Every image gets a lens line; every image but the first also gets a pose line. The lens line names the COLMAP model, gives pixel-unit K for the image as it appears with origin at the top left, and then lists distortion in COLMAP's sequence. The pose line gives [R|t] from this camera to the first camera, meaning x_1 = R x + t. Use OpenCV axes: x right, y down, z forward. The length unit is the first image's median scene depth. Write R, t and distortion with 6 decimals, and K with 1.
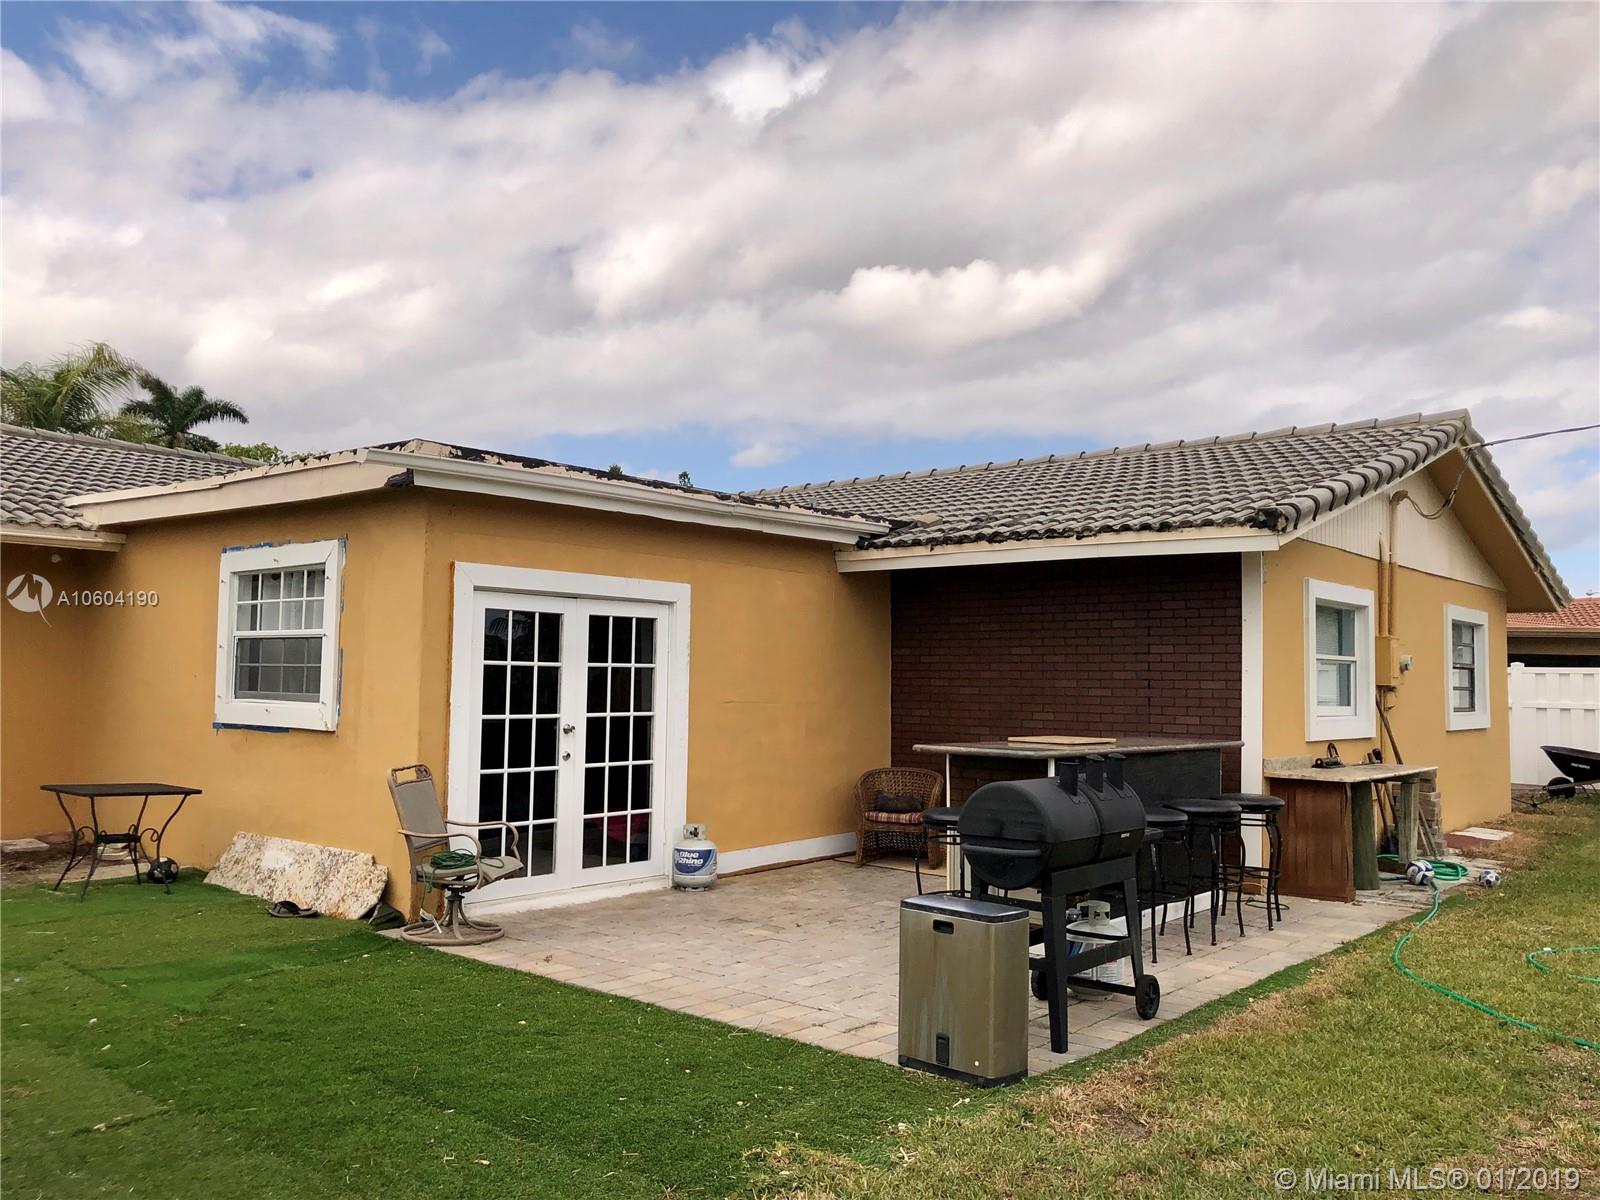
lens RADIAL K [[1268.2, 0, 800.0], [0, 1268.2, 600.0], [0, 0, 1]] dist [0.050672, -0.006922]
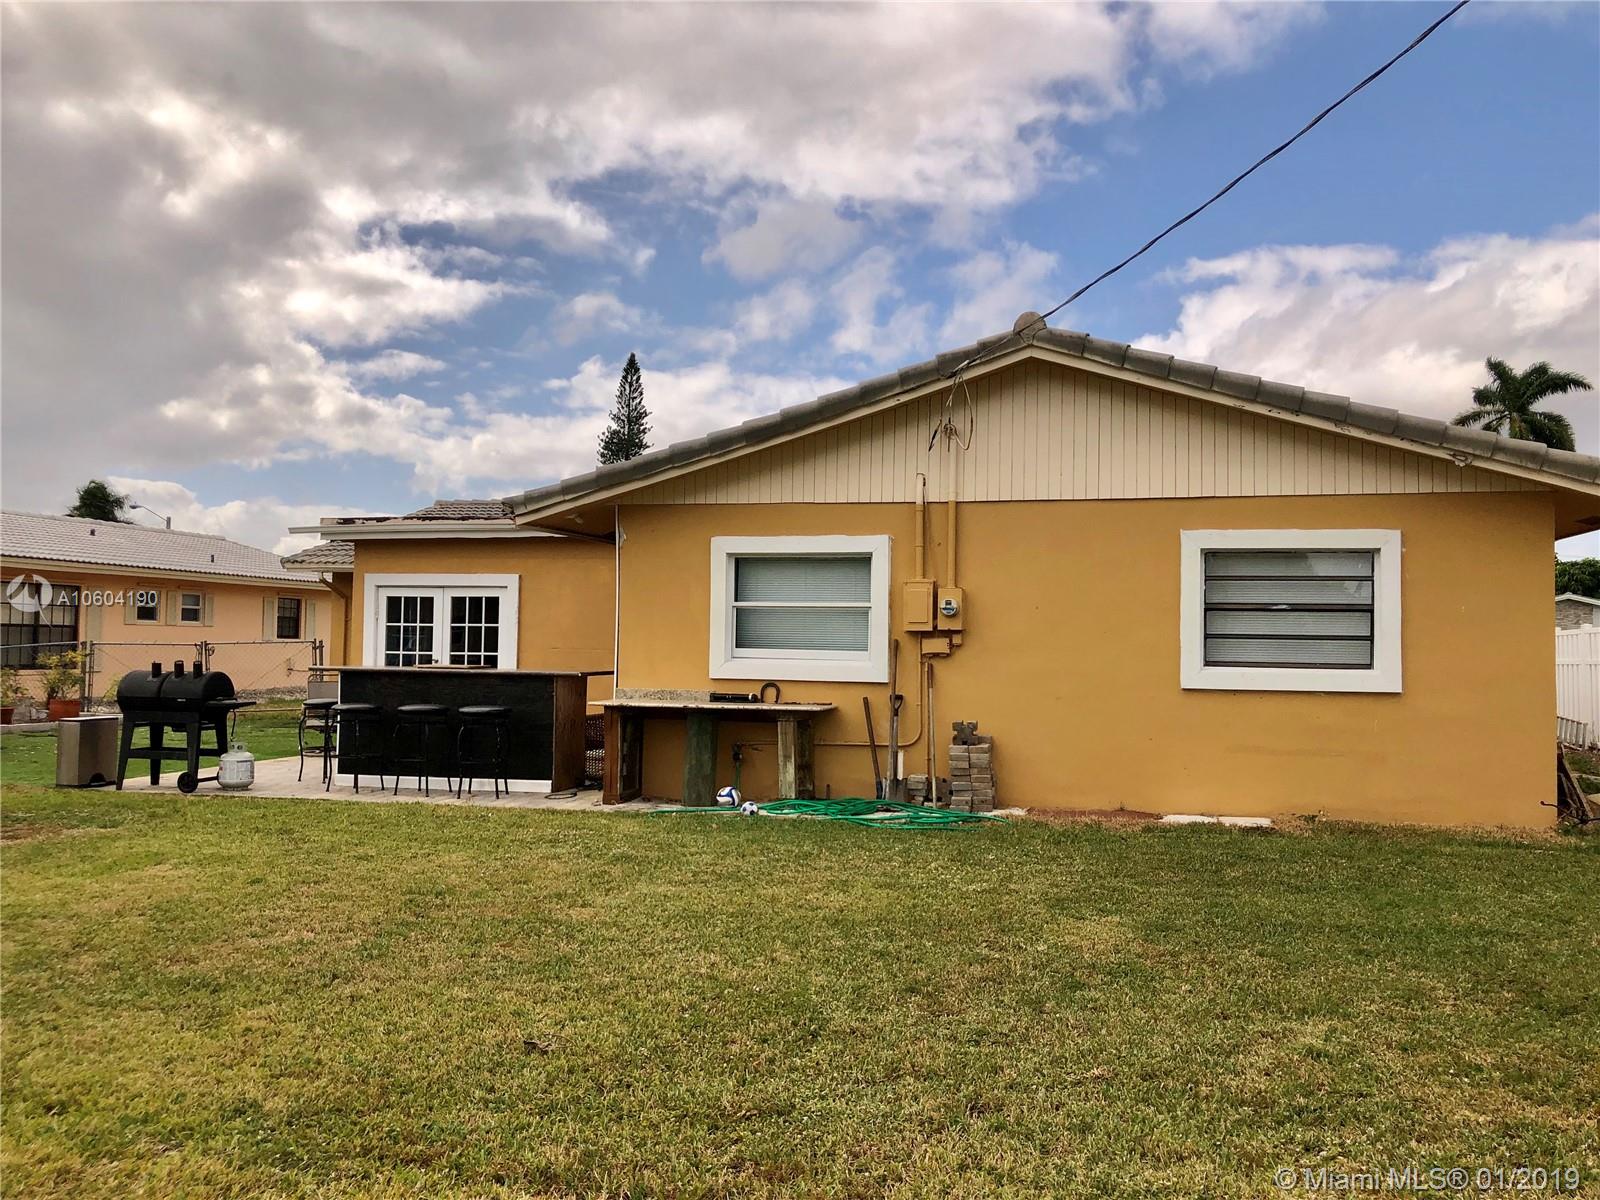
lens RADIAL K [[1268.2, 0, 800.0], [0, 1268.2, 600.0], [0, 0, 1]] dist [0.050672, -0.006922]
pose [[0.423602, -0.040999, -0.904920, 1.606324], [0.048389, 0.998573, -0.022590, 0.077899], [0.904555, -0.034219, 0.424981, 0.667469]]
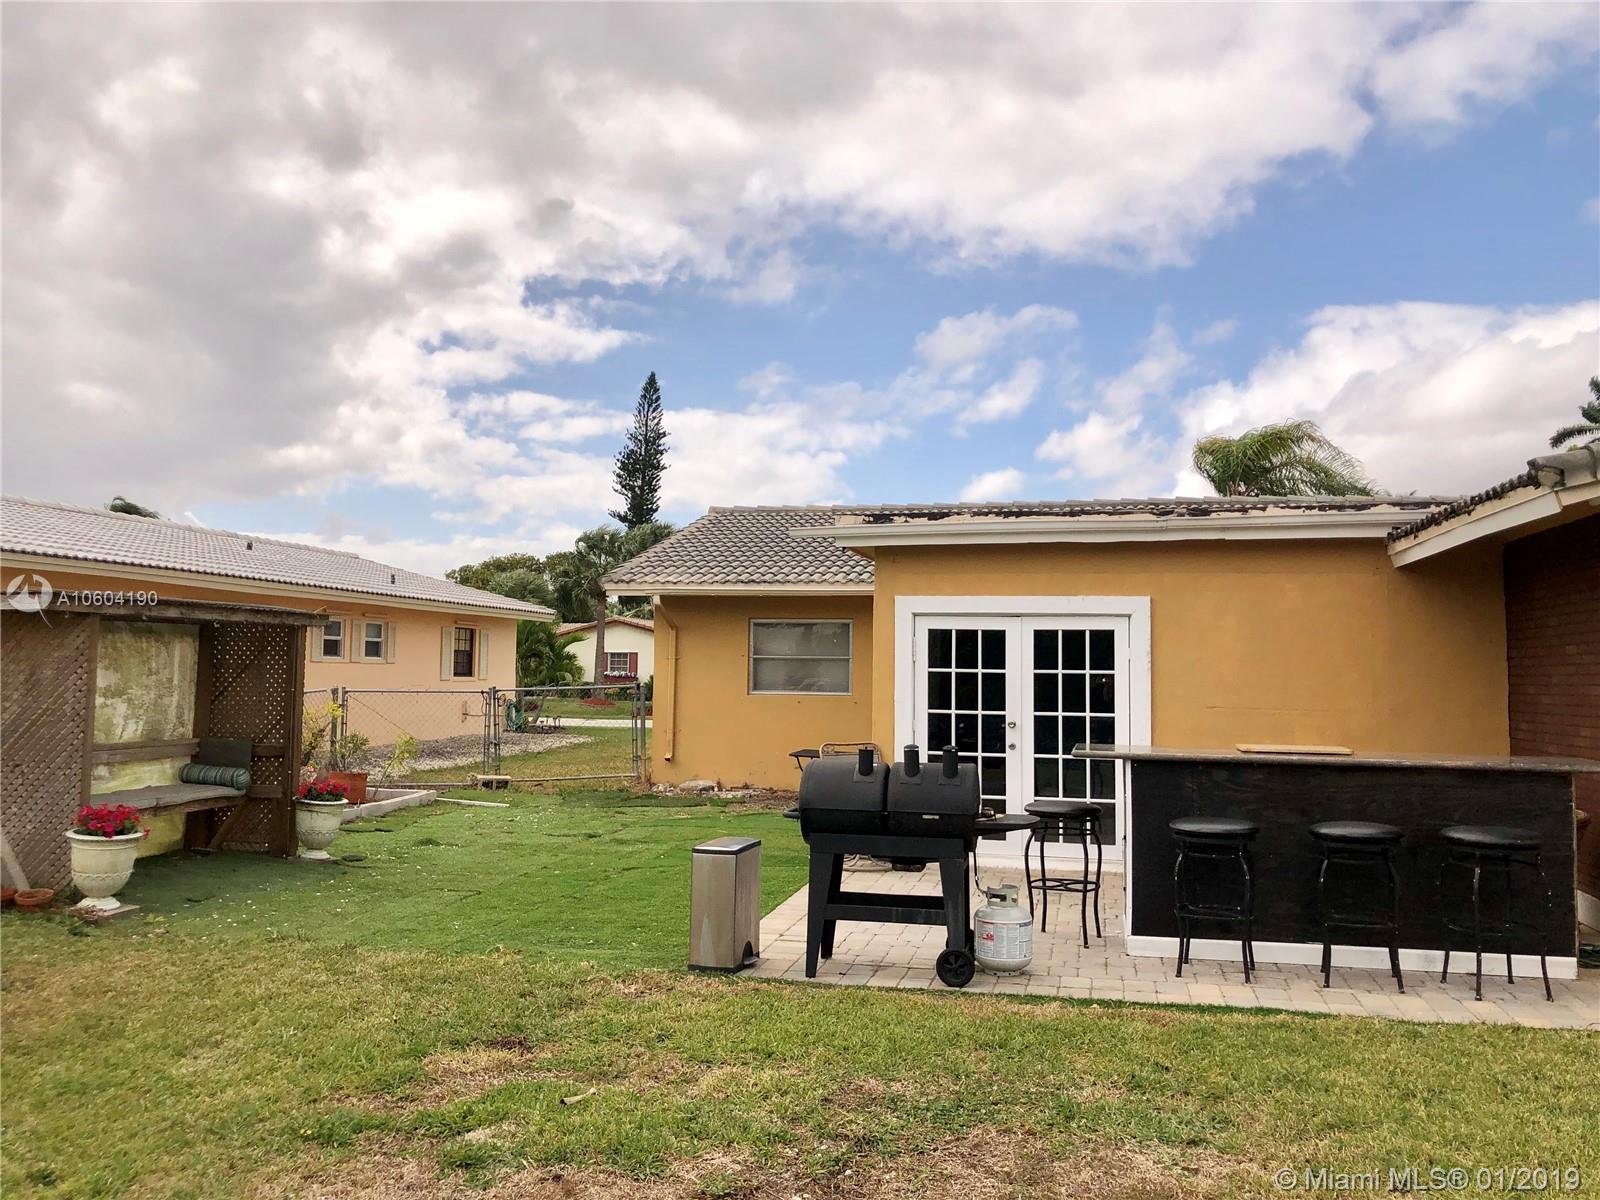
lens RADIAL K [[1268.2, 0, 800.0], [0, 1268.2, 600.0], [0, 0, 1]] dist [0.050672, -0.006922]
pose [[0.461375, -0.060063, -0.885170, 0.775104], [0.046489, 0.997972, -0.043486, 0.024818], [0.885986, -0.021087, 0.463231, 0.242618]]
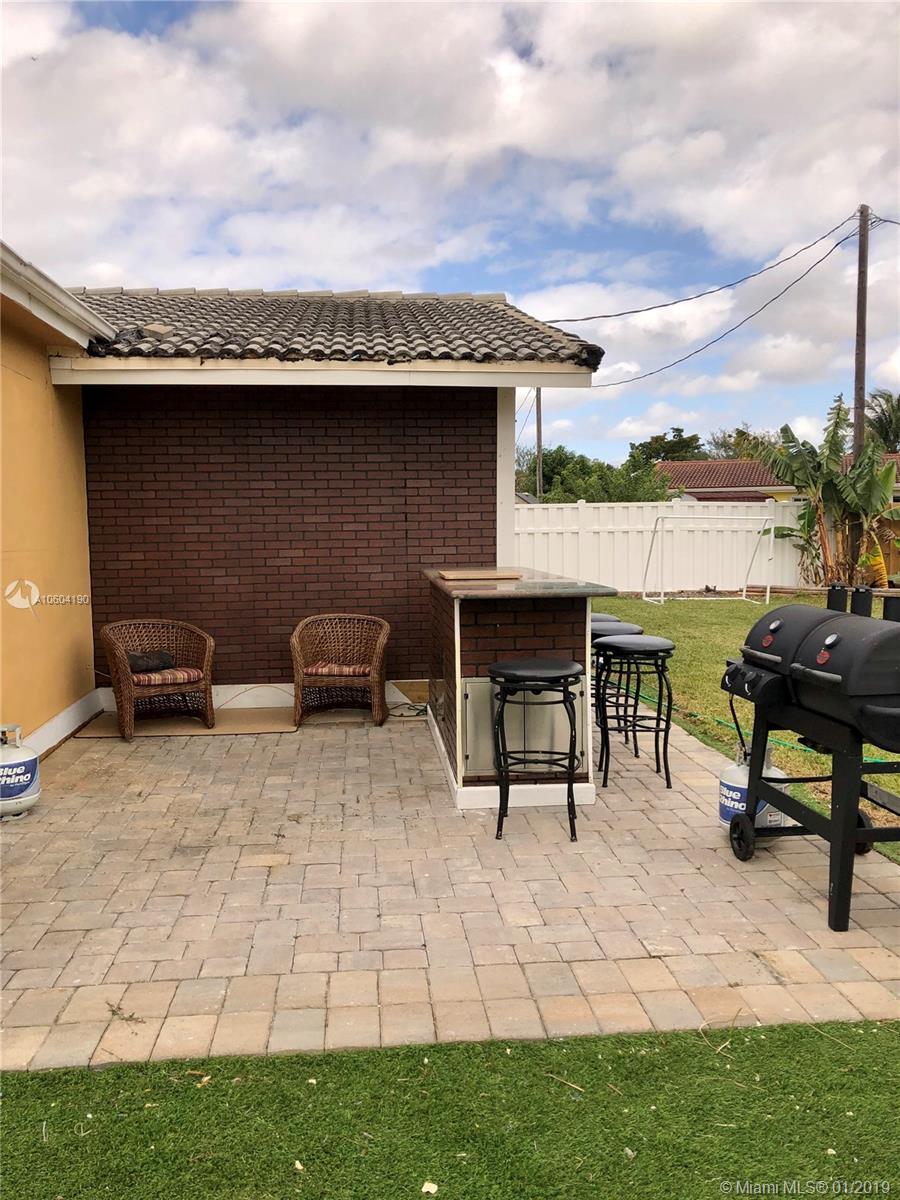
lens RADIAL K [[977.4, 0, 449.6], [0, 977.4, 622.9], [0, 0, 1]] dist [0.045139, -0.003572]
pose [[0.706084, -0.094826, 0.701751, -0.290367], [-0.024723, 0.987088, 0.158258, 0.026558], [-0.707697, -0.129092, 0.694622, 0.456168]]
